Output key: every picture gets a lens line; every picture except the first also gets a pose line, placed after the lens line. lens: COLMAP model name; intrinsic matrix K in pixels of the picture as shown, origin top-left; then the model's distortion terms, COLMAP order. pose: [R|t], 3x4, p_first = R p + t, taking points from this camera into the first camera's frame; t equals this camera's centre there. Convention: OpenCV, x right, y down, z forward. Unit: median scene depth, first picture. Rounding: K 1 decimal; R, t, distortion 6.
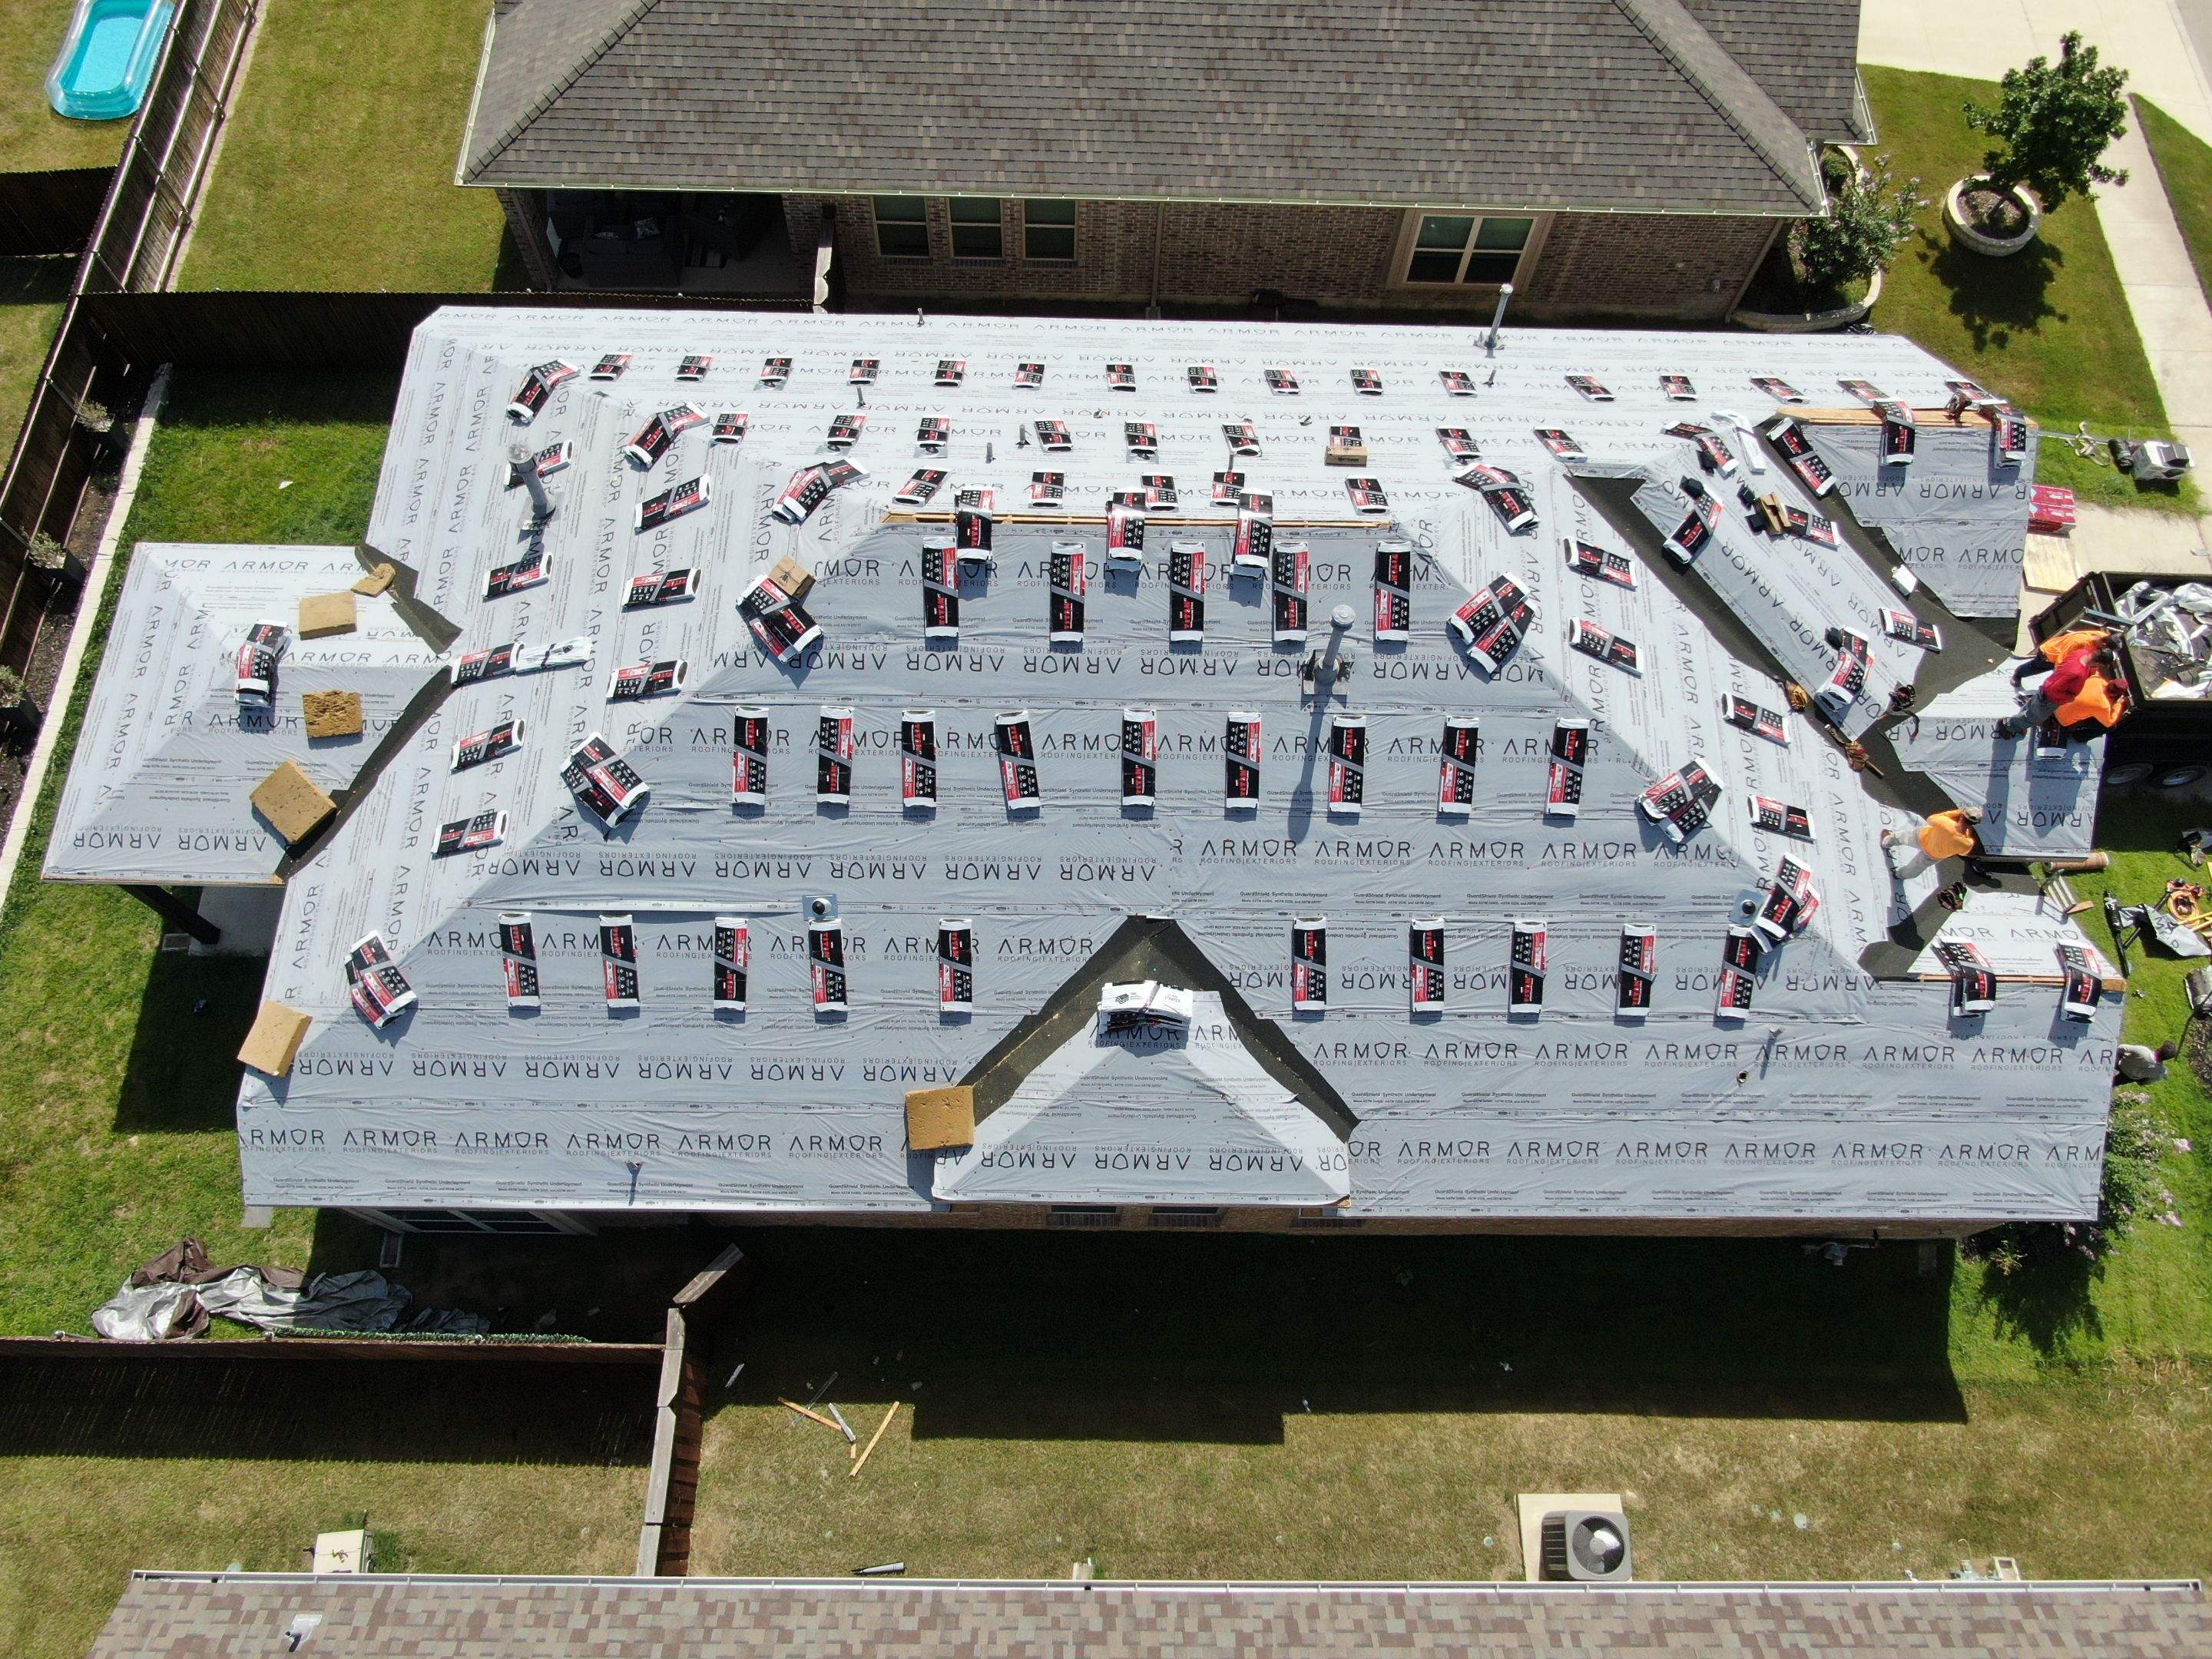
lens RADIAL K [[1593.8, 0, 1093.0], [0, 1593.8, 829.9], [0, 0, 1]] dist [-0.017823, 0.002511]
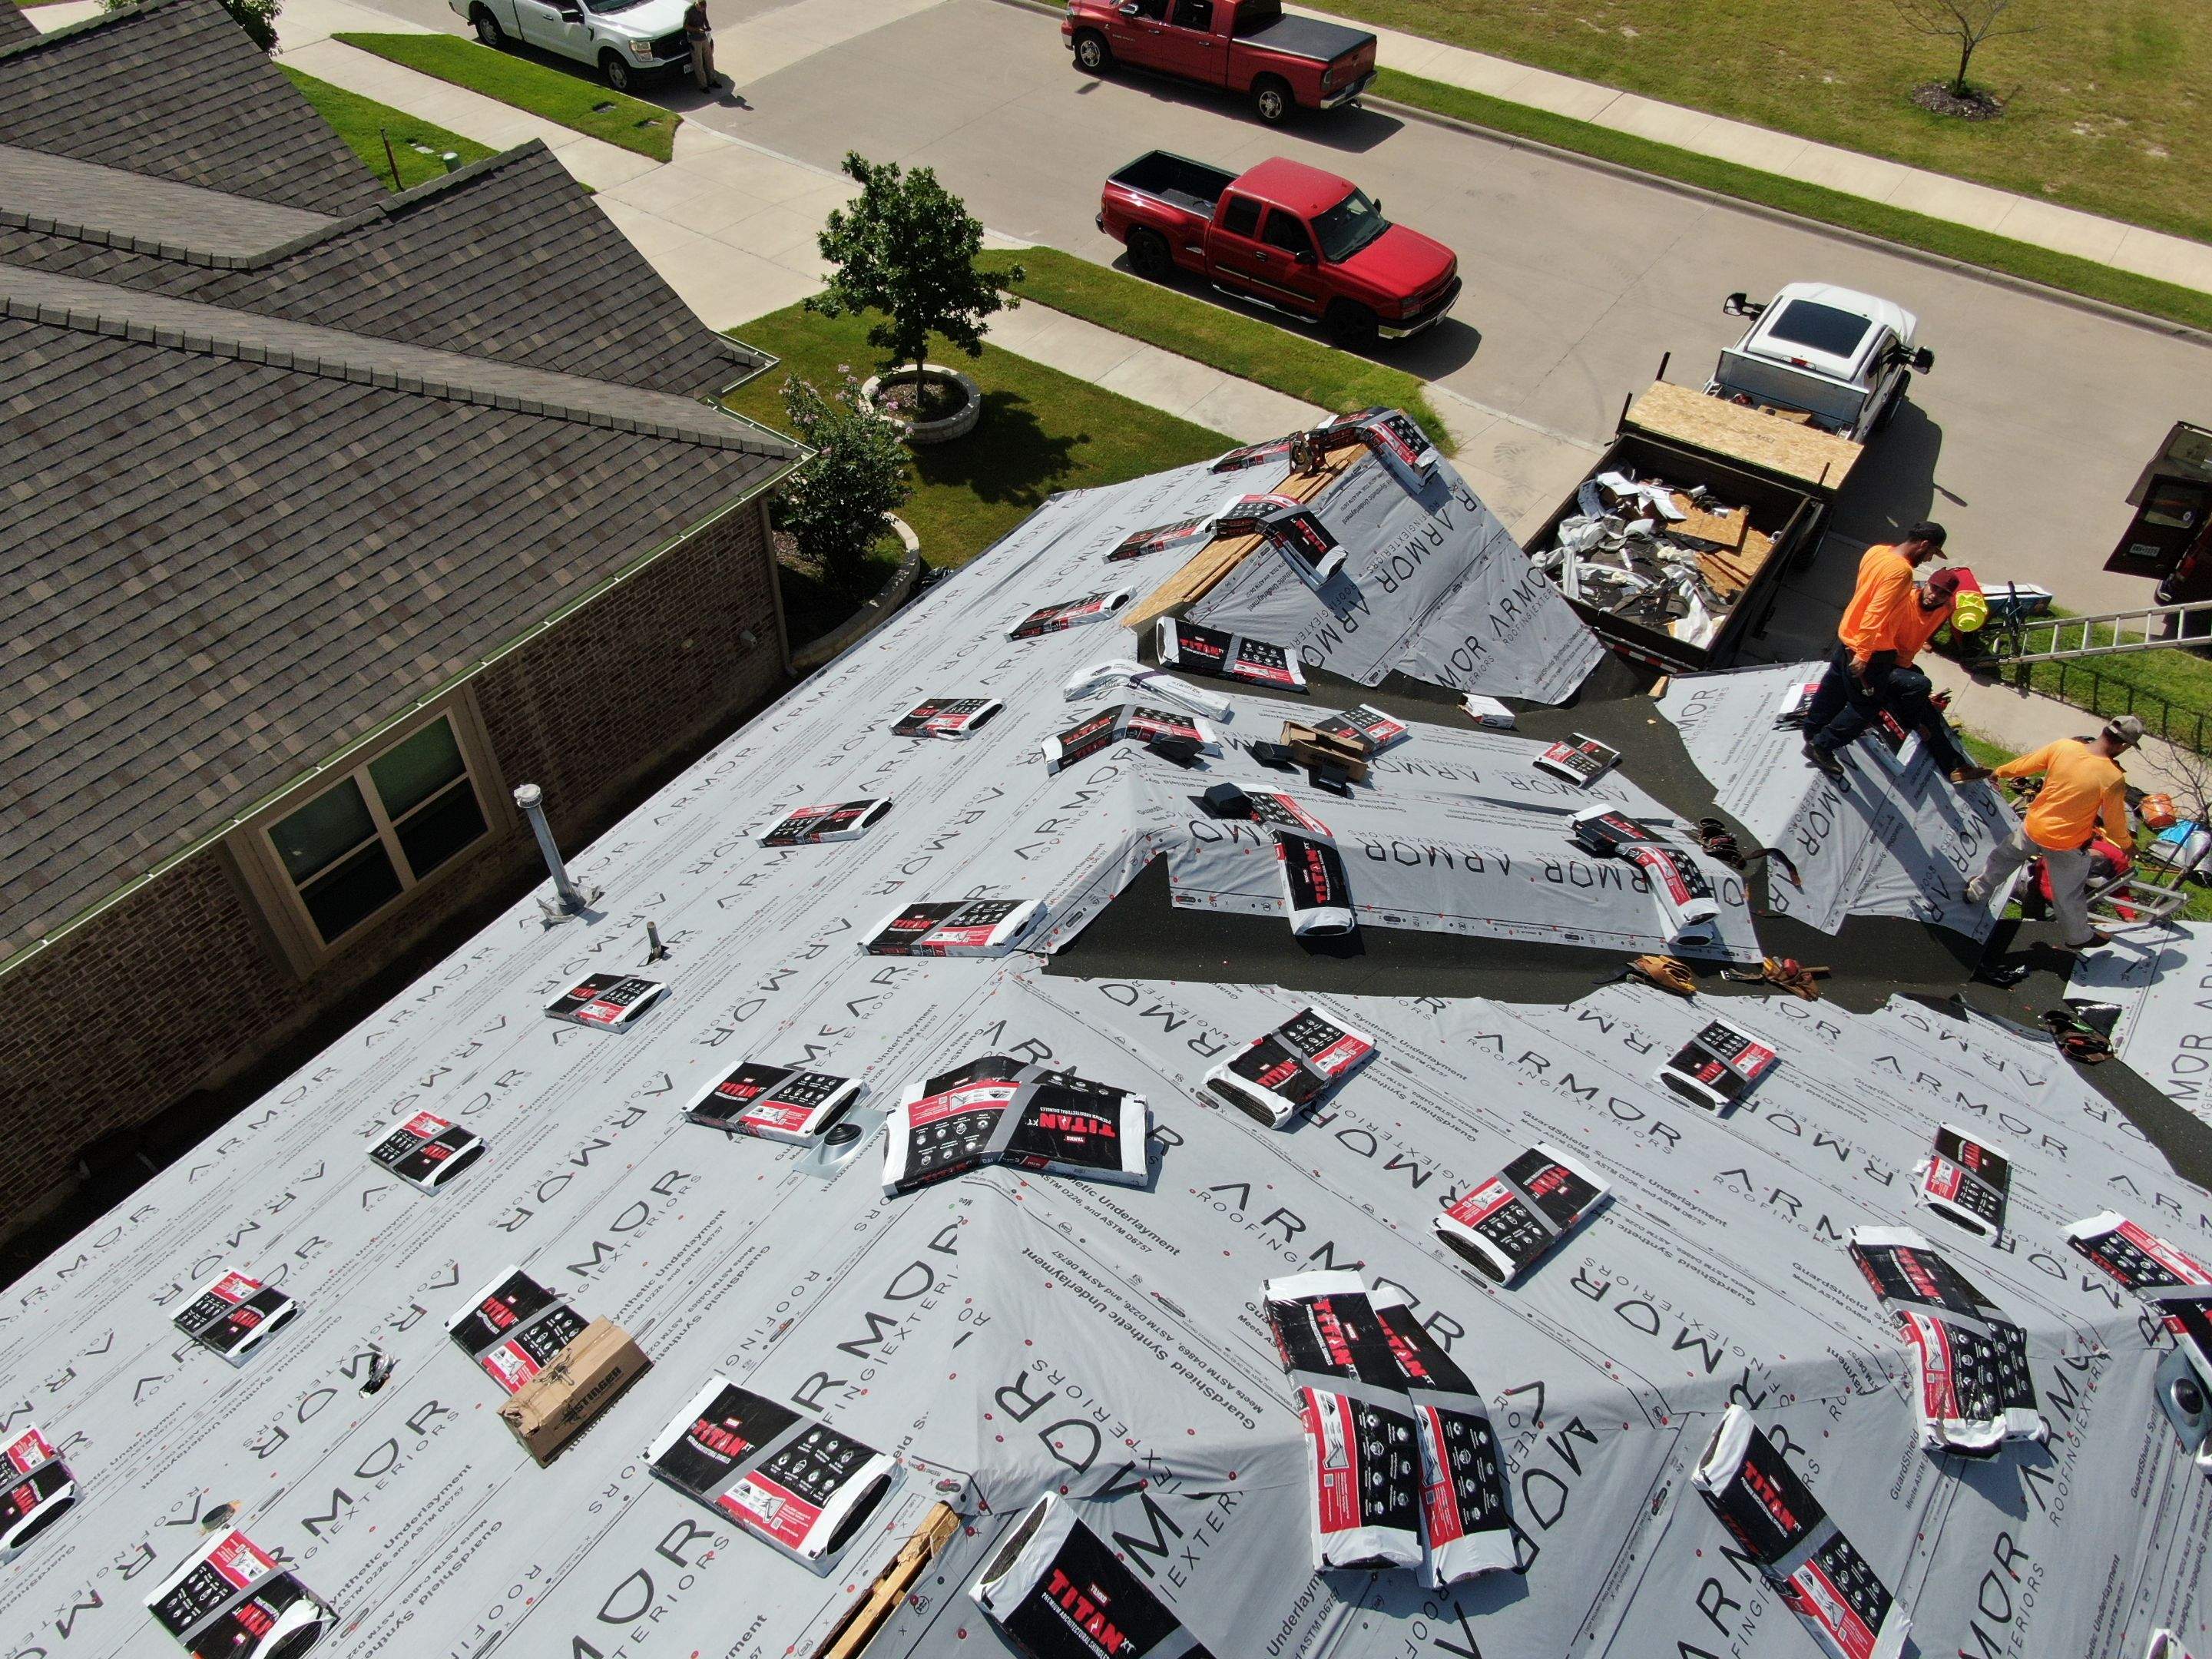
lens RADIAL K [[1593.8, 0, 1102.9], [0, 1593.8, 830.7], [0, 0, 1]] dist [-0.017823, 0.002511]
pose [[0.584515, -0.590984, 0.555949, 0.103034], [0.739629, 0.669808, -0.065615, -0.193513], [-0.333602, 0.449549, 0.828622, 0.611033]]
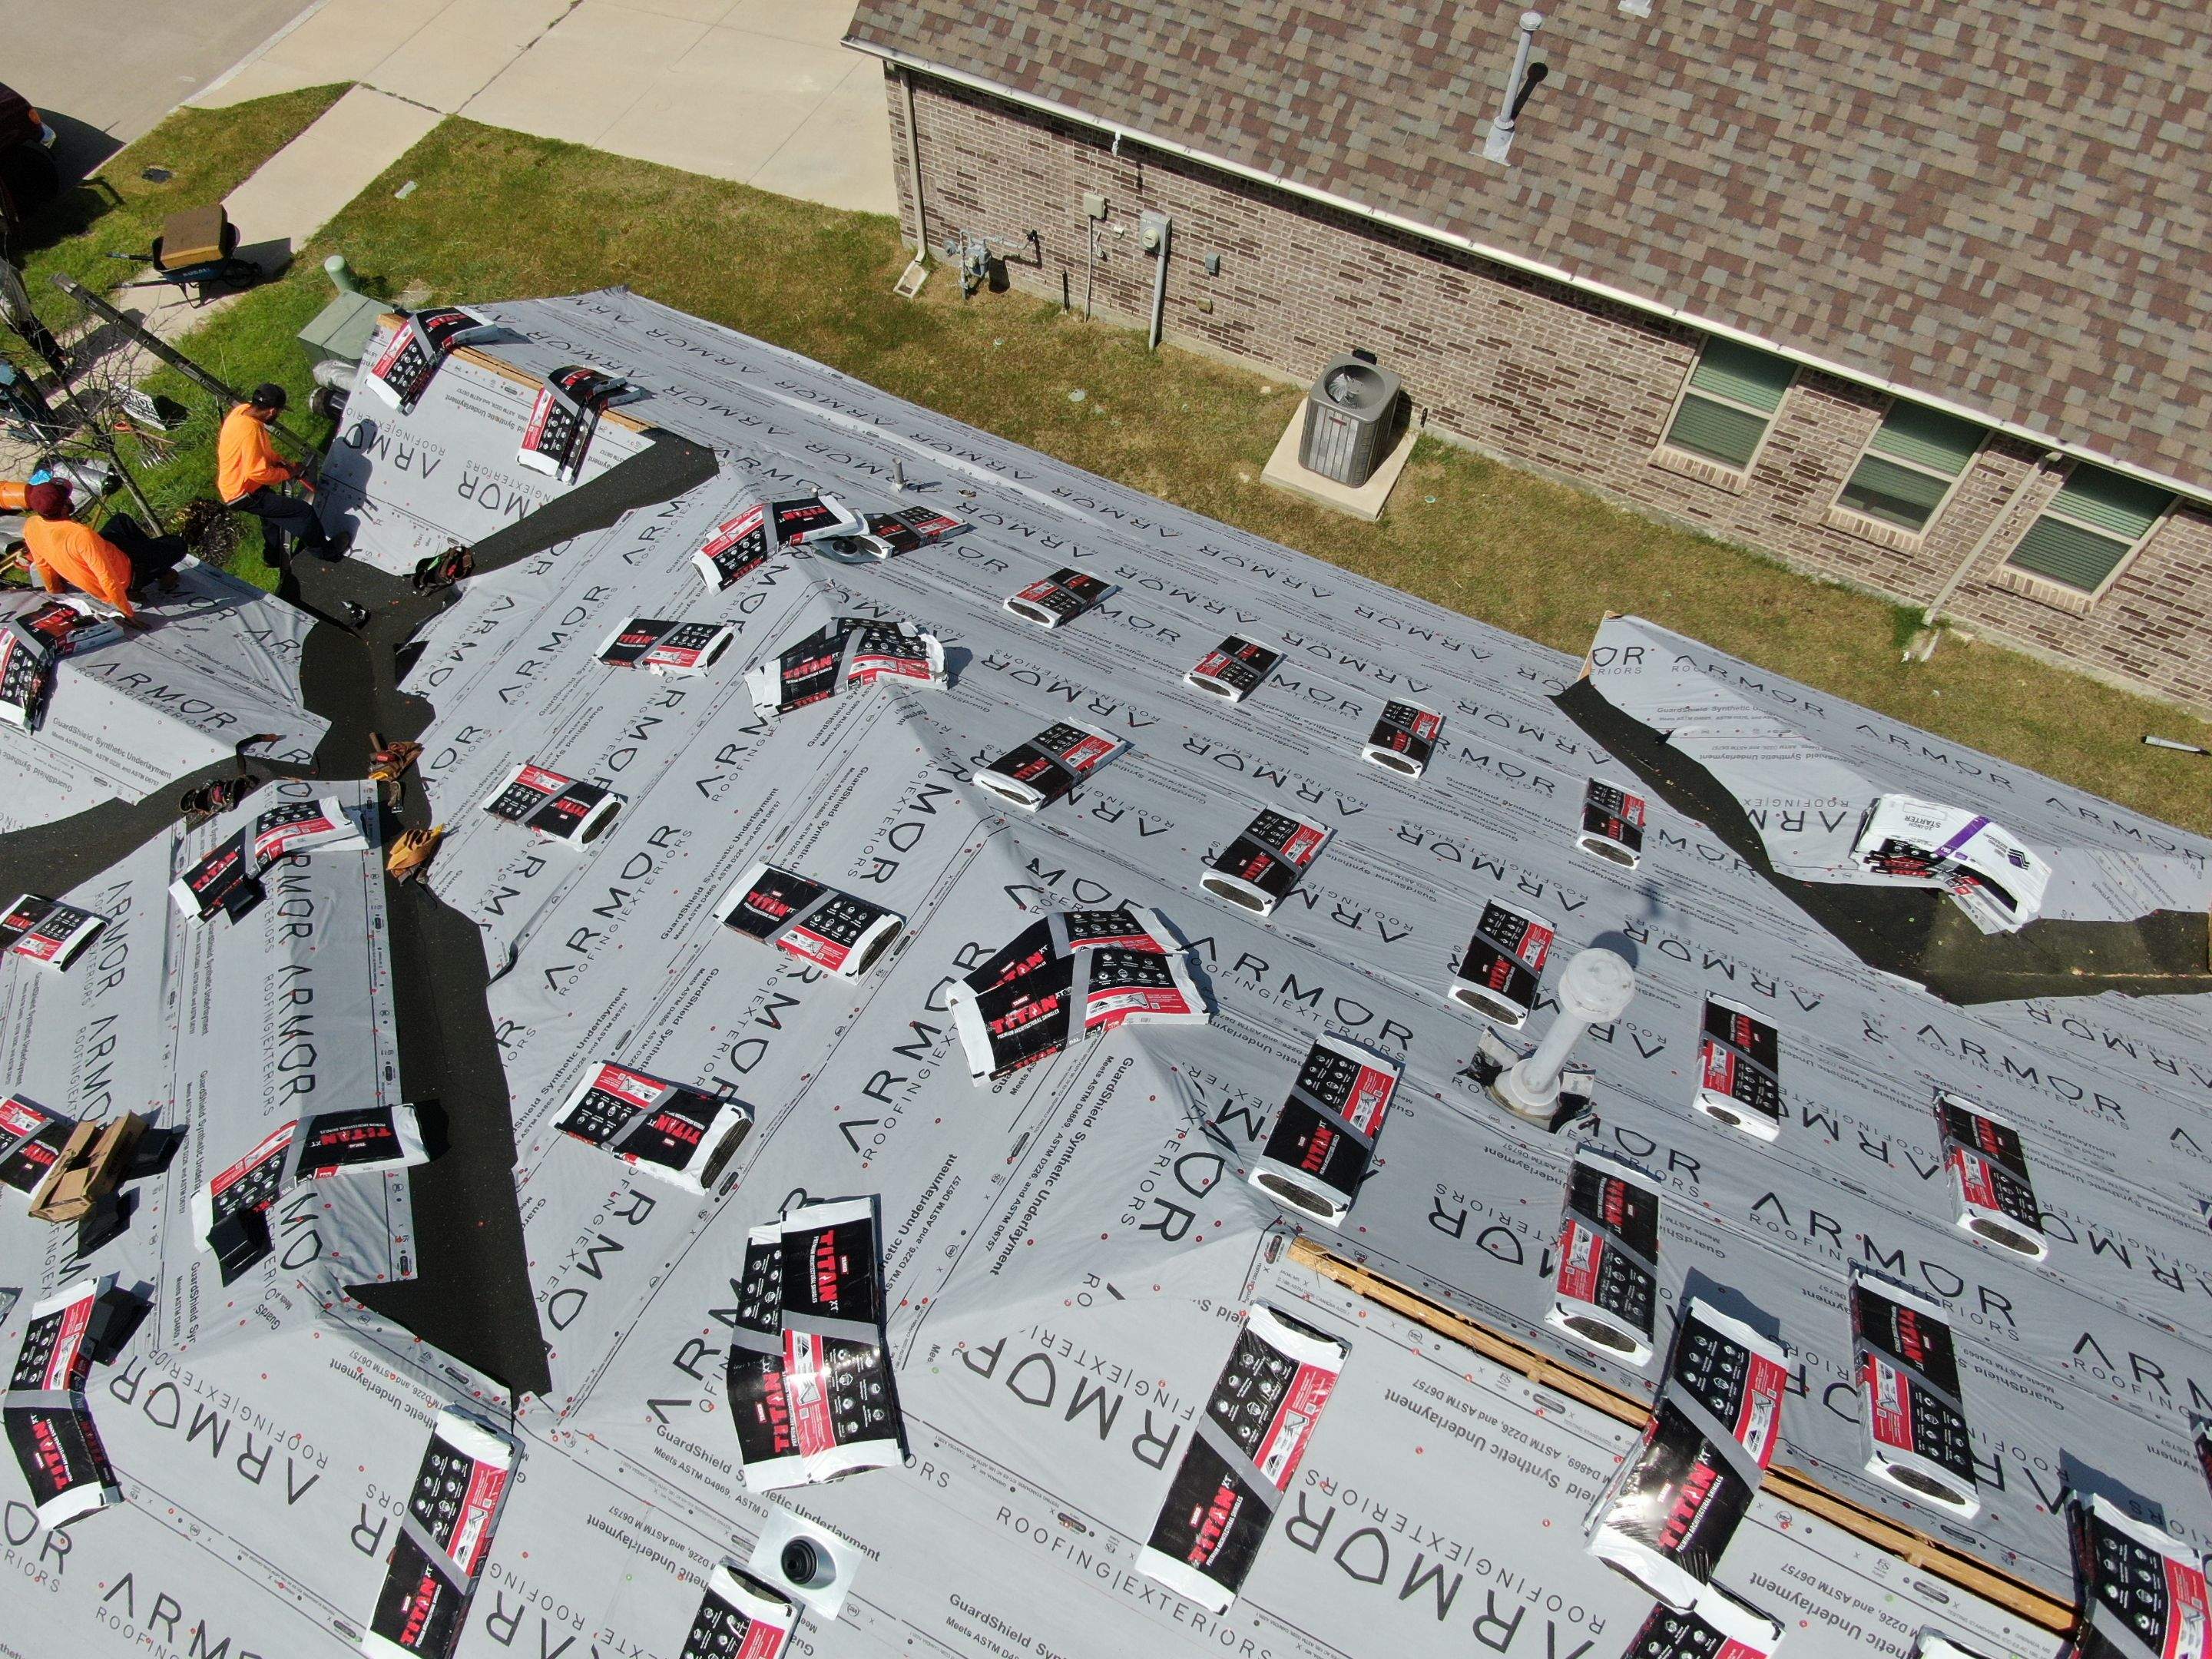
lens RADIAL K [[1593.8, 0, 1100.8], [0, 1593.8, 822.4], [0, 0, 1]] dist [-0.017823, 0.002511]
pose [[-0.894616, -0.400379, 0.198392, 0.160360], [0.392239, -0.490985, 0.777870, -0.346991], [-0.214036, 0.773712, 0.596287, 0.631250]]
